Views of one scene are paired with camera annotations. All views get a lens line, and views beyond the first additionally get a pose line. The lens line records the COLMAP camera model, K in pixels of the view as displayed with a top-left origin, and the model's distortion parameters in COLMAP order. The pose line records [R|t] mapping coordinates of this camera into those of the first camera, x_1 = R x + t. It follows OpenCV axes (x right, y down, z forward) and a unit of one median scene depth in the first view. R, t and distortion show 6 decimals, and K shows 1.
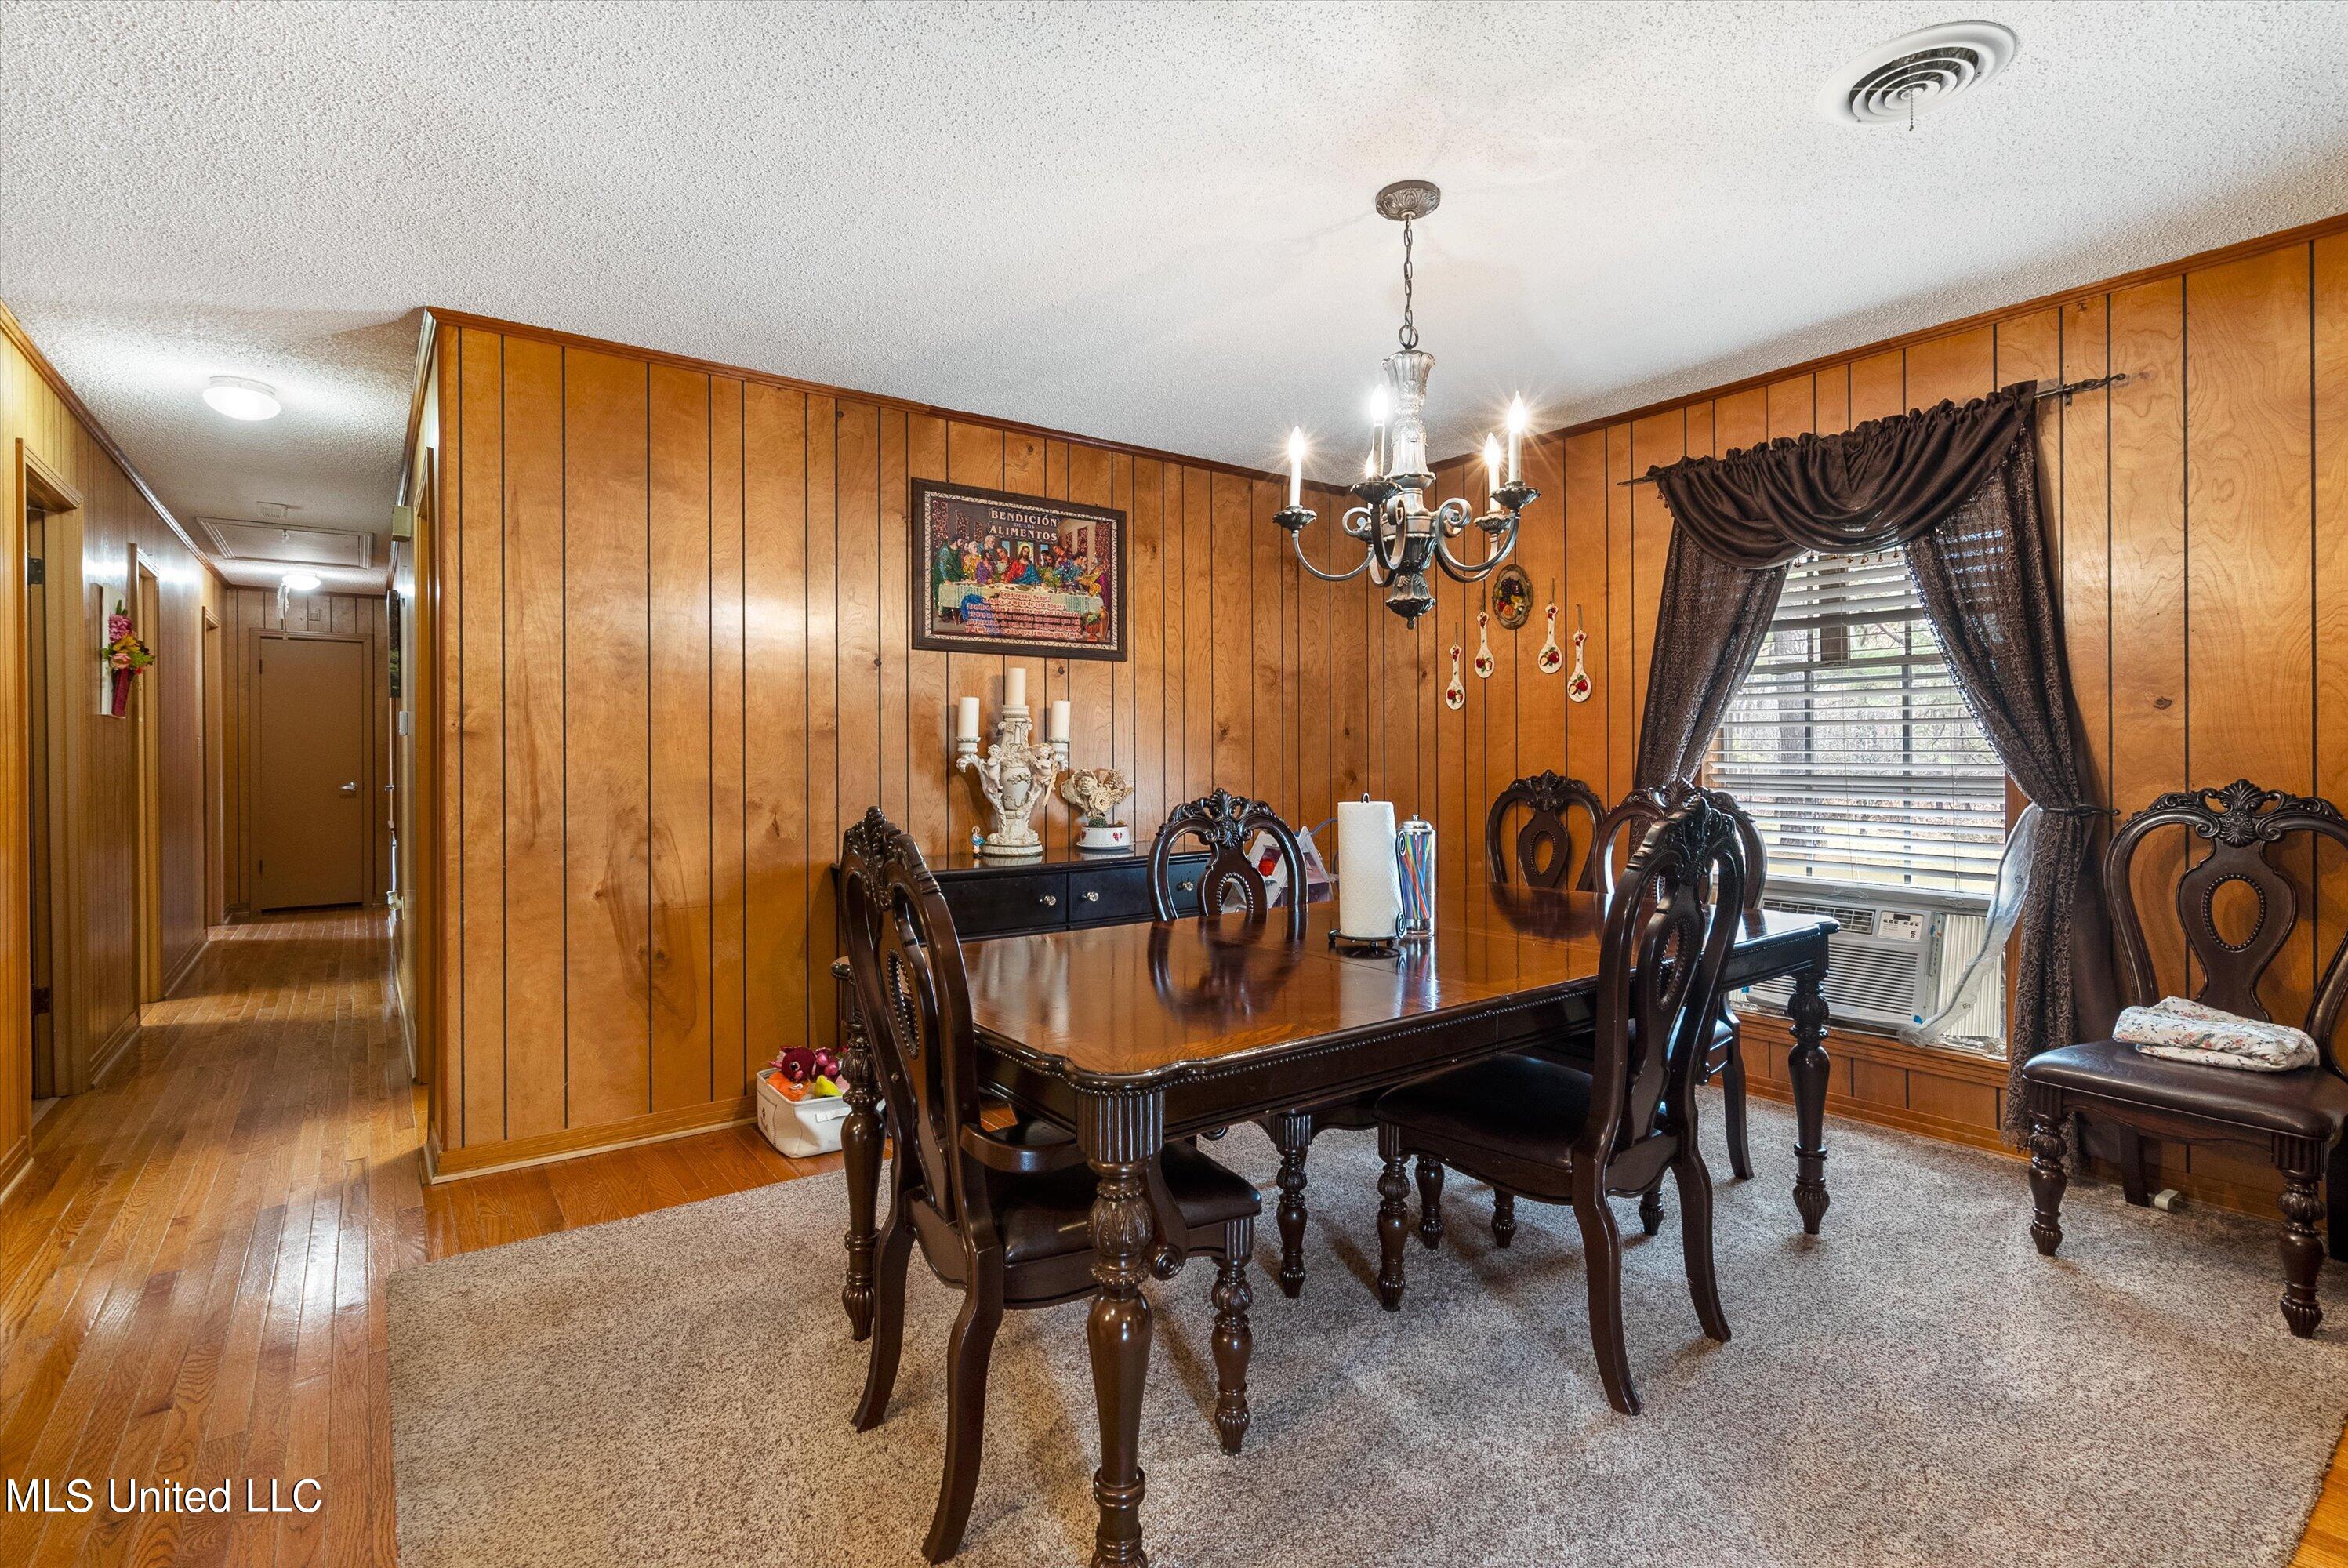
lens RADIAL K [[1077.8, 0, 1170.7], [0, 1077.8, 763.0], [0, 0, 1]] dist [-0.015480, 0.009566]
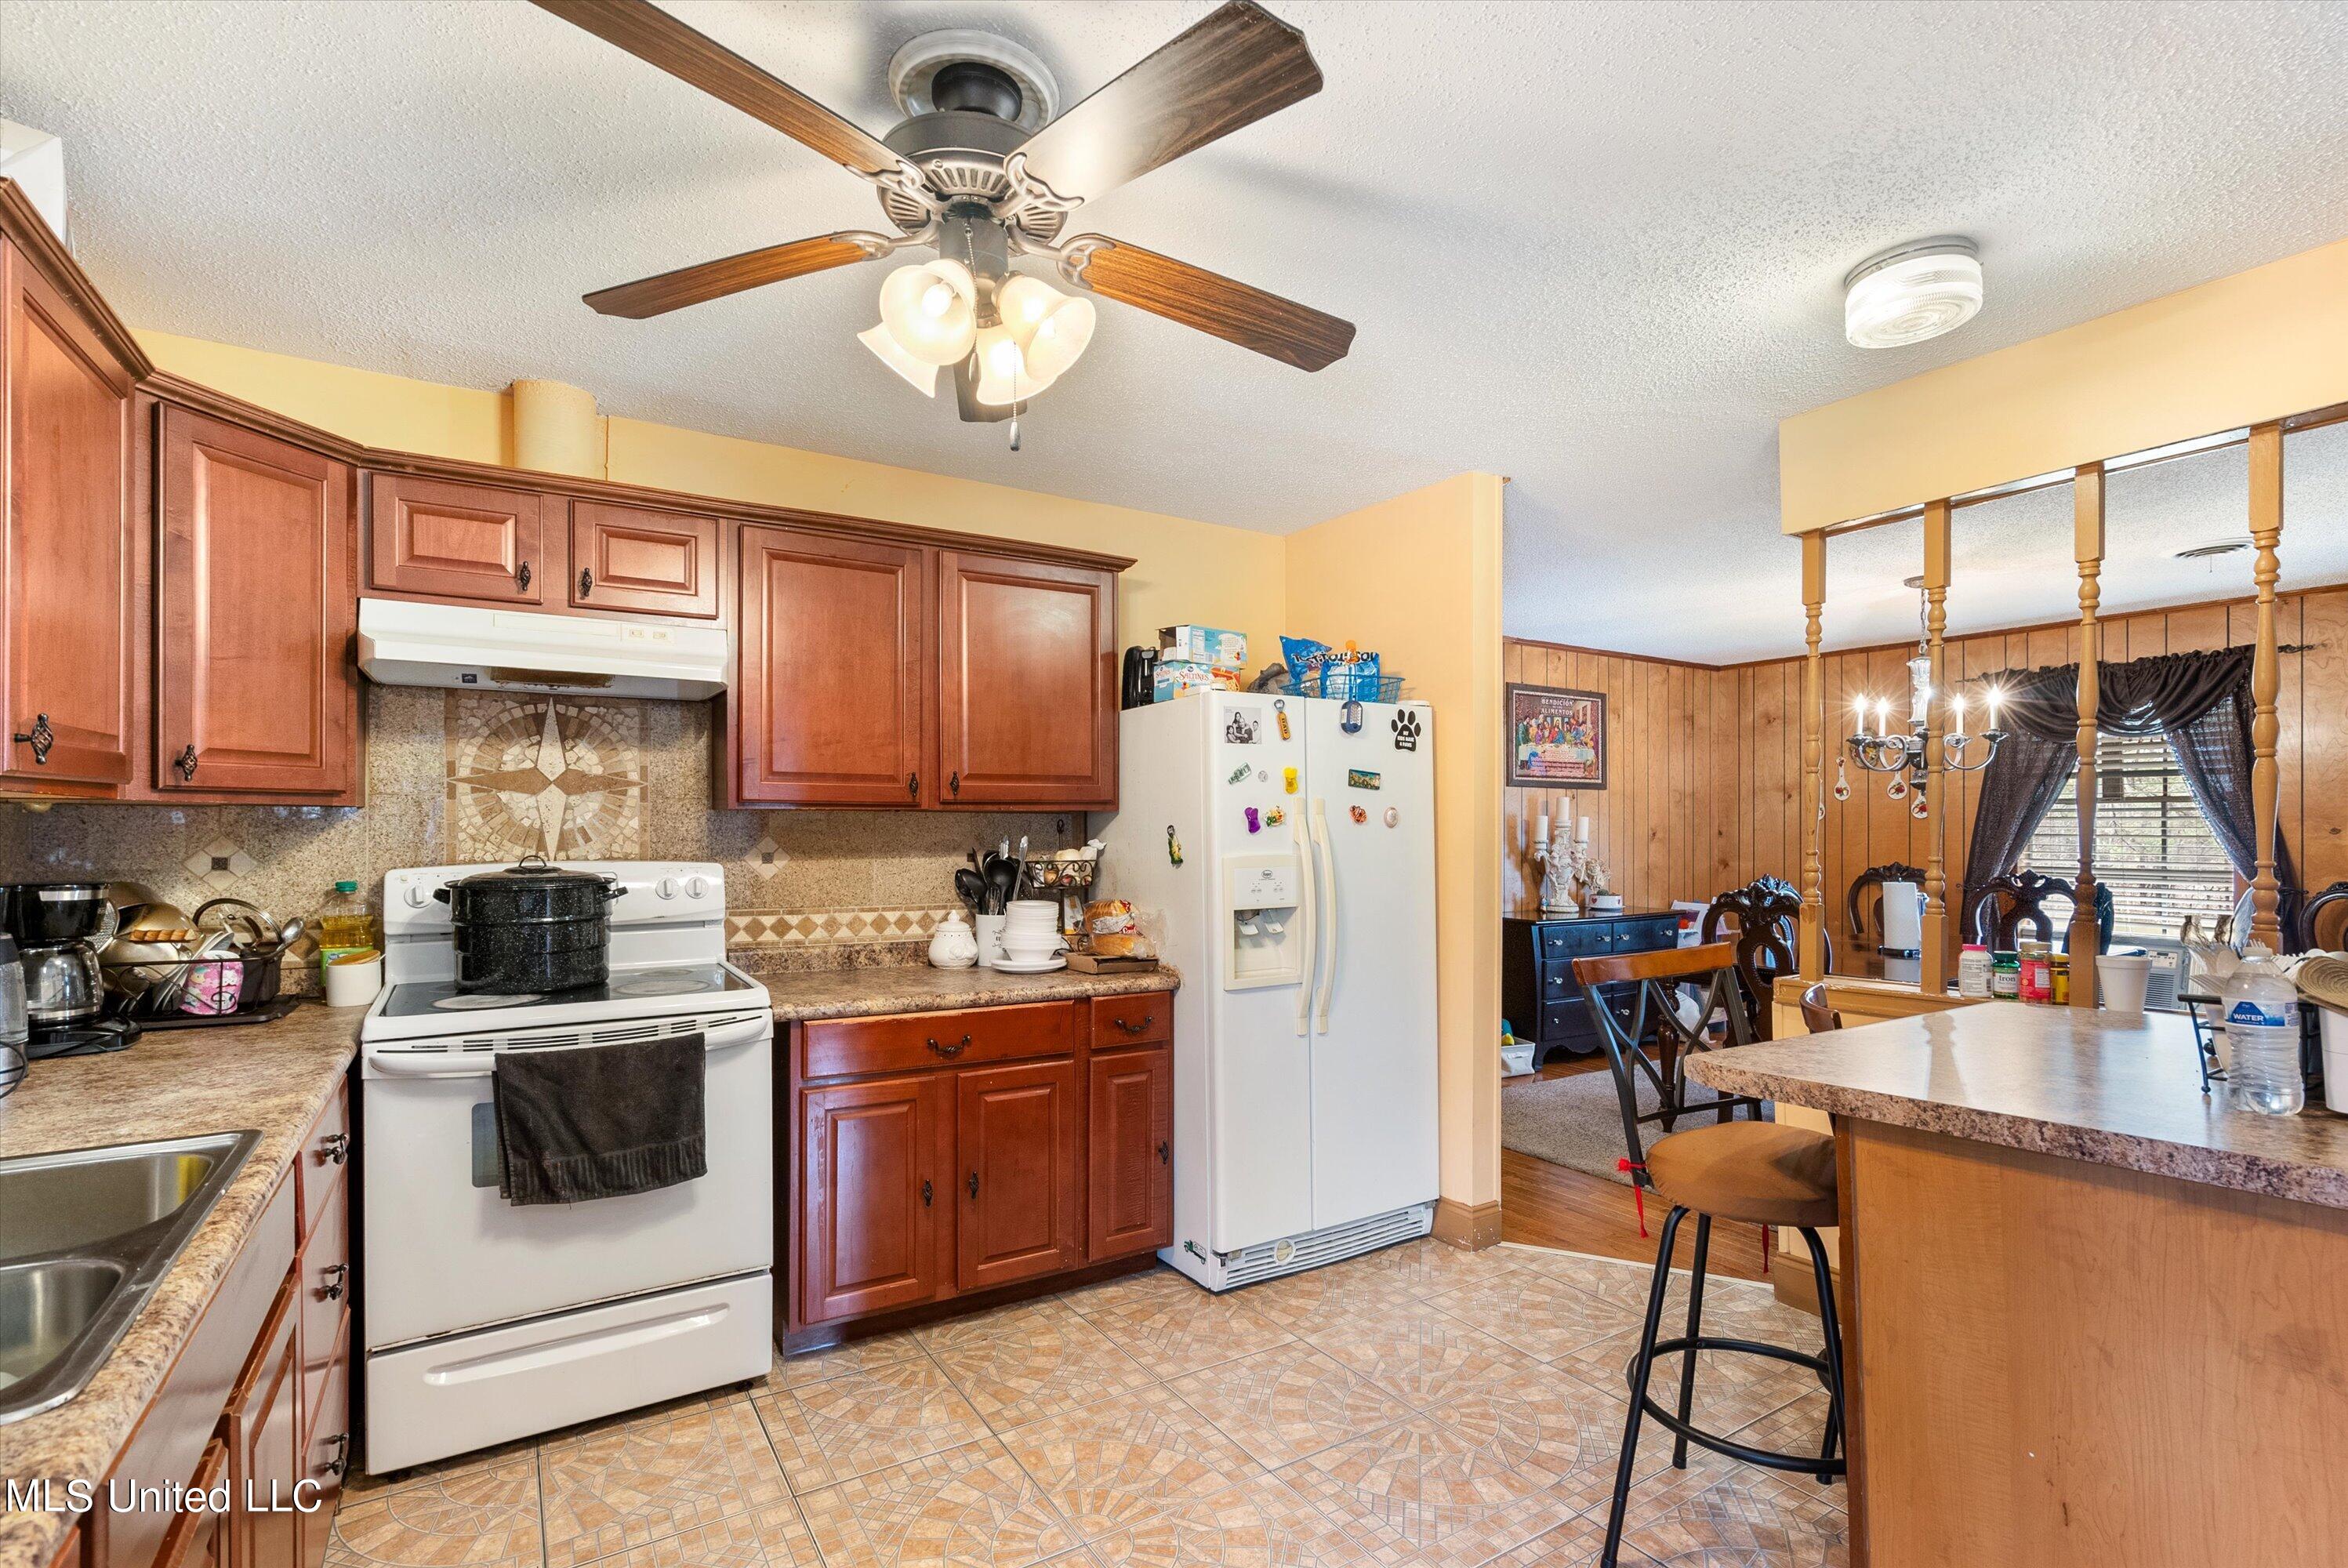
lens RADIAL K [[1059.4, 0, 1162.4], [0, 1059.4, 833.3], [0, 0, 1]] dist [-0.001105, -0.000049]
pose [[0.996363, 0.006475, -0.084966, -0.628123], [-0.006957, 0.999961, -0.005377, -0.021187], [0.084928, 0.005948, 0.996369, -0.664582]]
